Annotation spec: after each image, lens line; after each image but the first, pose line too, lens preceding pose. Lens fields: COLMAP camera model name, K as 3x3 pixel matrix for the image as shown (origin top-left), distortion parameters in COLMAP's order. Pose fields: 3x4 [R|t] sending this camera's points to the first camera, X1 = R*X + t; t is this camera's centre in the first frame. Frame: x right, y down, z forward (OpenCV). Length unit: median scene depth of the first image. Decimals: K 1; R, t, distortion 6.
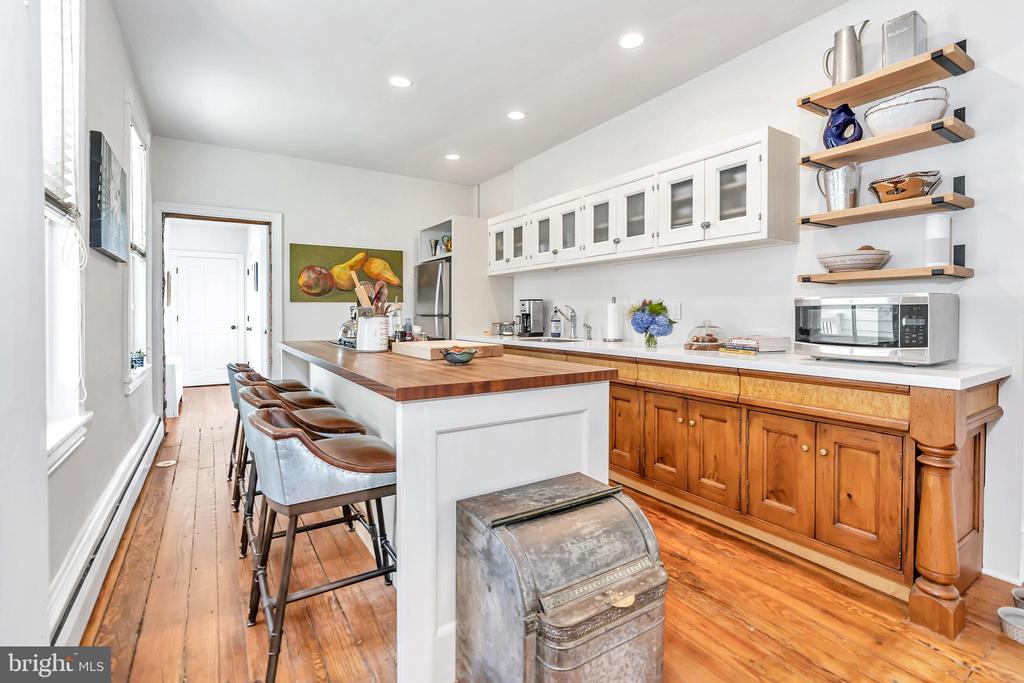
lens RADIAL K [[471.3, 0, 510.3], [0, 471.3, 313.1], [0, 0, 1]] dist [-0.003789, -0.000180]
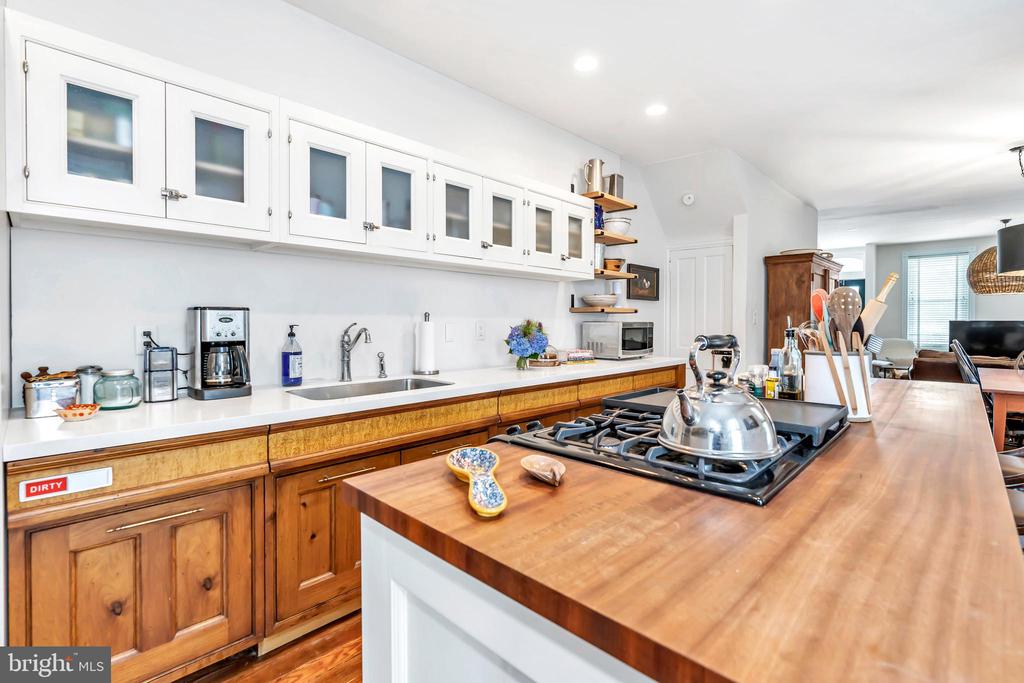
lens RADIAL K [[471.0, 0, 503.1], [0, 471.0, 328.9], [0, 0, 1]] dist [-0.008853, -0.000140]
pose [[-0.222911, -0.012889, 0.974754, -0.607778], [0.001464, 0.999907, 0.013556, -0.023582], [-0.974838, 0.004448, -0.222871, 1.243771]]
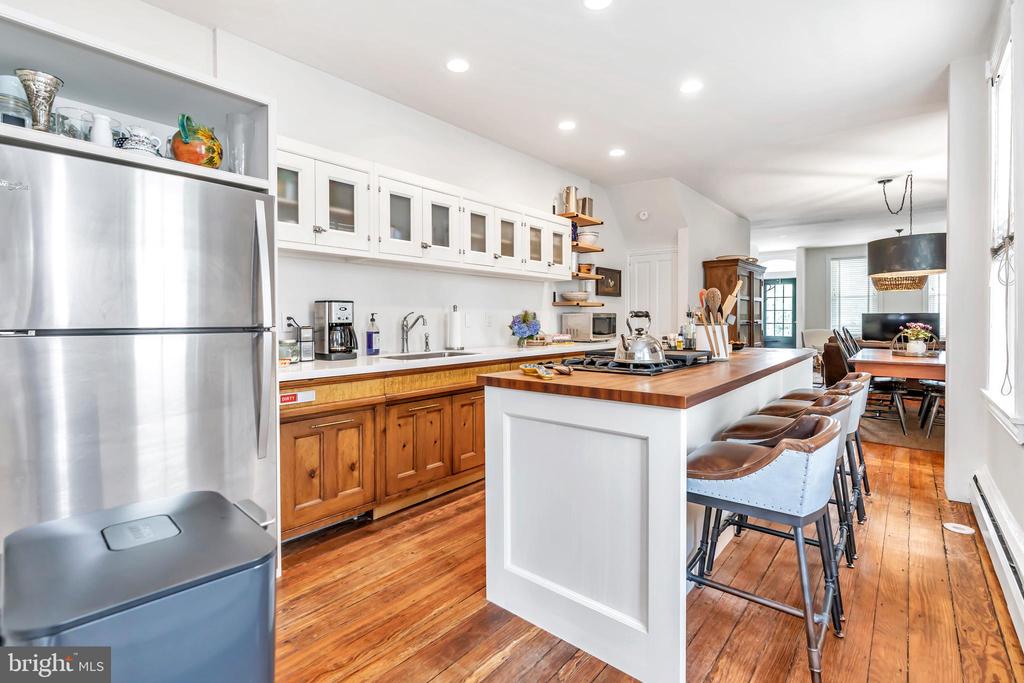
lens RADIAL K [[478.1, 0, 509.6], [0, 478.1, 326.4], [0, 0, 1]] dist [-0.009584, -0.000314]
pose [[-0.304313, -0.012867, 0.952485, -0.926531], [0.006167, 0.999861, 0.015477, -0.006048], [-0.952552, 0.010584, -0.304191, 1.422812]]
